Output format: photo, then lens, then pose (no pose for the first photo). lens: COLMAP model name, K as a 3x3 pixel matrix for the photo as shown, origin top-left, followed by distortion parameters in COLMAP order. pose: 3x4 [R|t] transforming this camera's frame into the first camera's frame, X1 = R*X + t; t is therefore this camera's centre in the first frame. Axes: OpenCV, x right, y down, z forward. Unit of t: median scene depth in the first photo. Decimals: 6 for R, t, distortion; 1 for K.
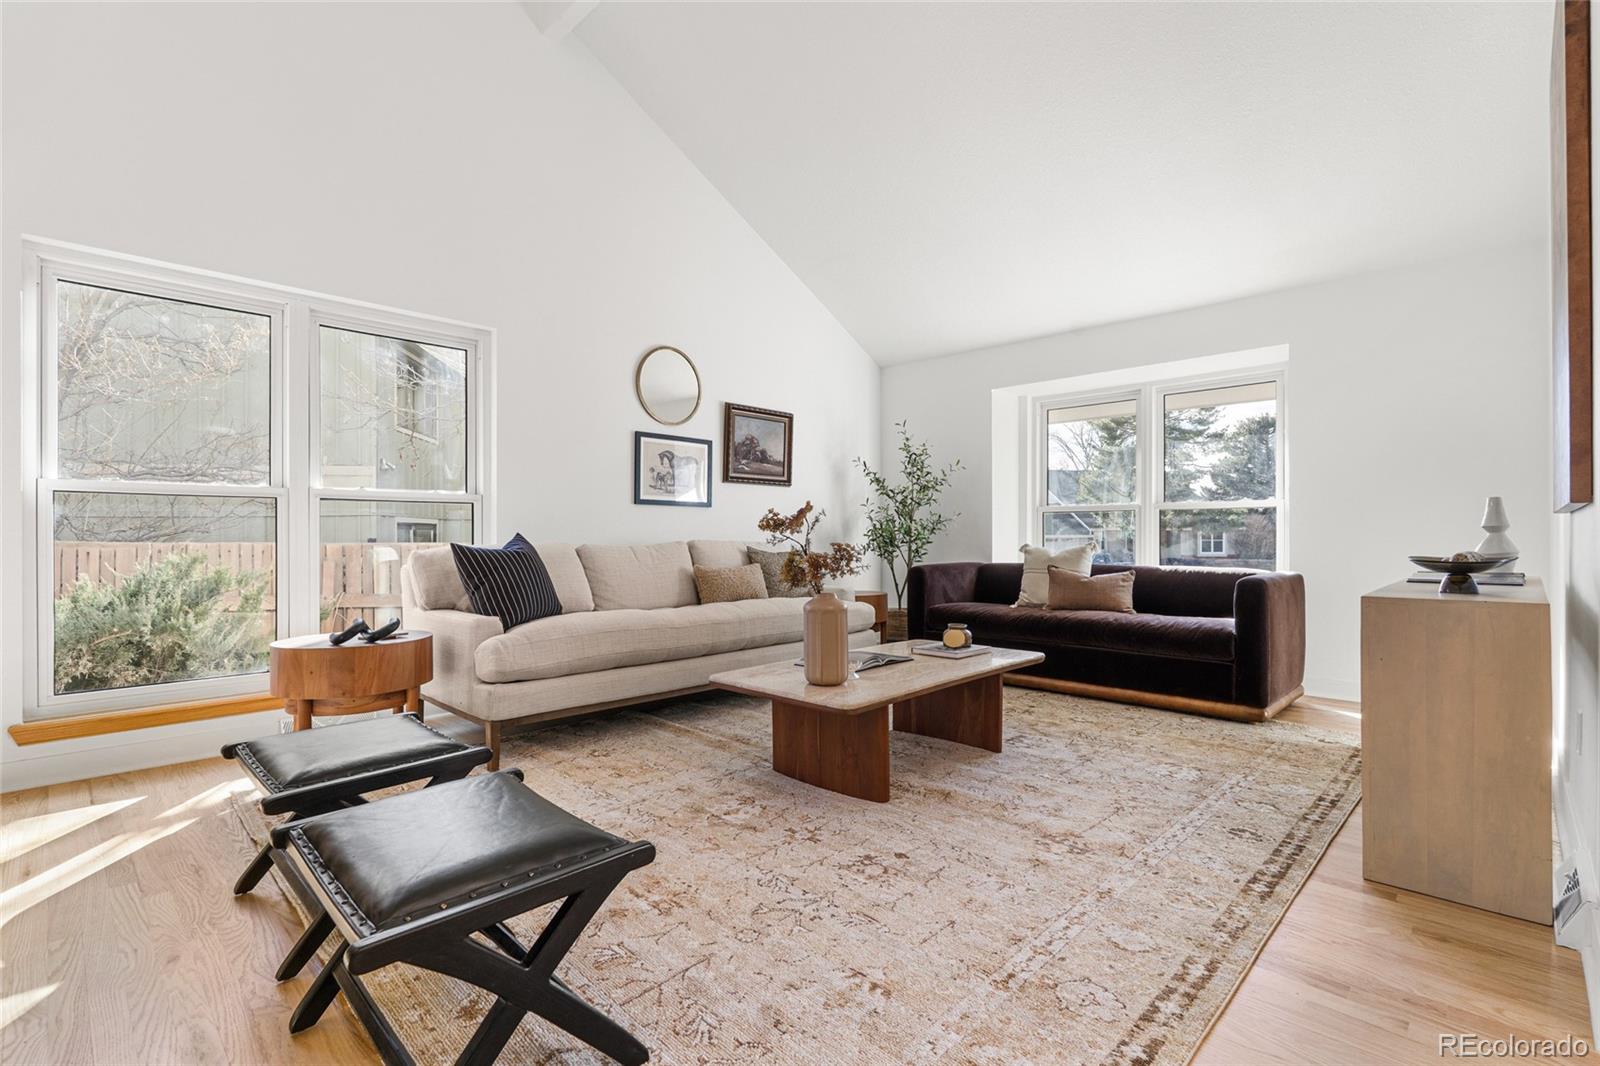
lens RADIAL K [[727.0, 0, 801.8], [0, 727.0, 530.0], [0, 0, 1]] dist [0.000115, 0.000038]
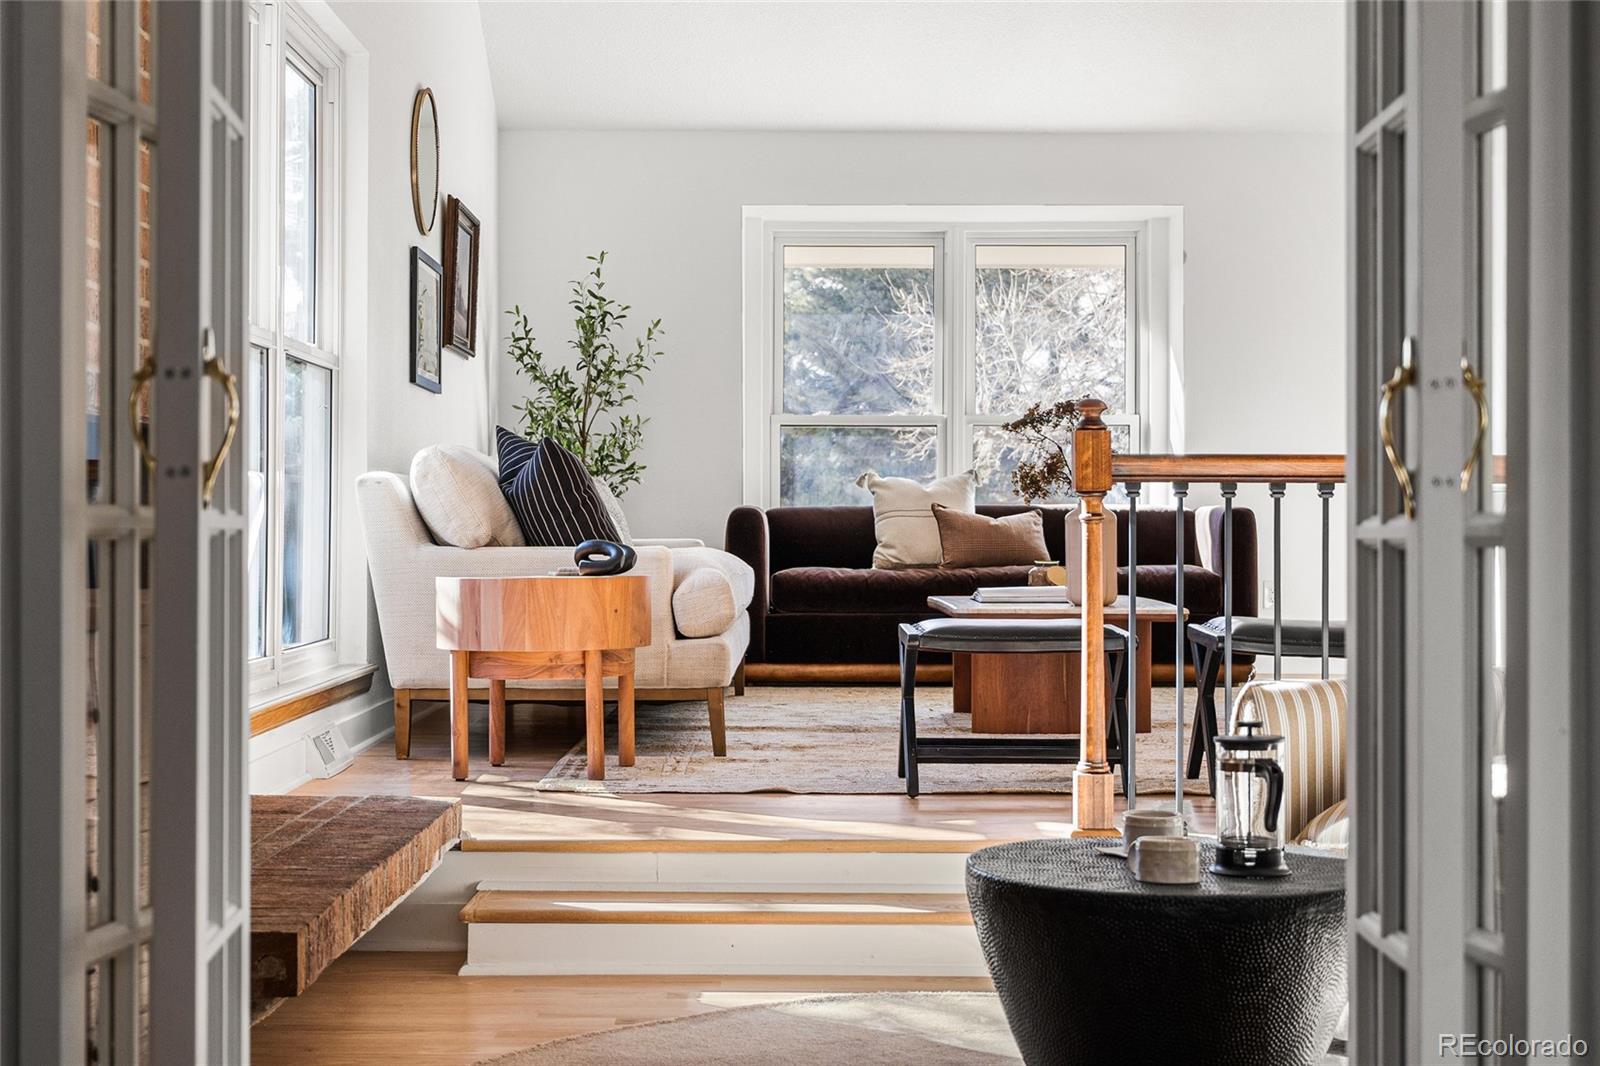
lens RADIAL K [[2390.1, 0, 797.9], [0, 2390.1, 529.3], [0, 0, 1]] dist [-0.005169, -0.025593]
pose [[0.720816, 0.001082, 0.693126, -1.196901], [-0.006747, 0.999962, 0.005455, 0.058434], [-0.693094, -0.008609, 0.720796, -0.451363]]
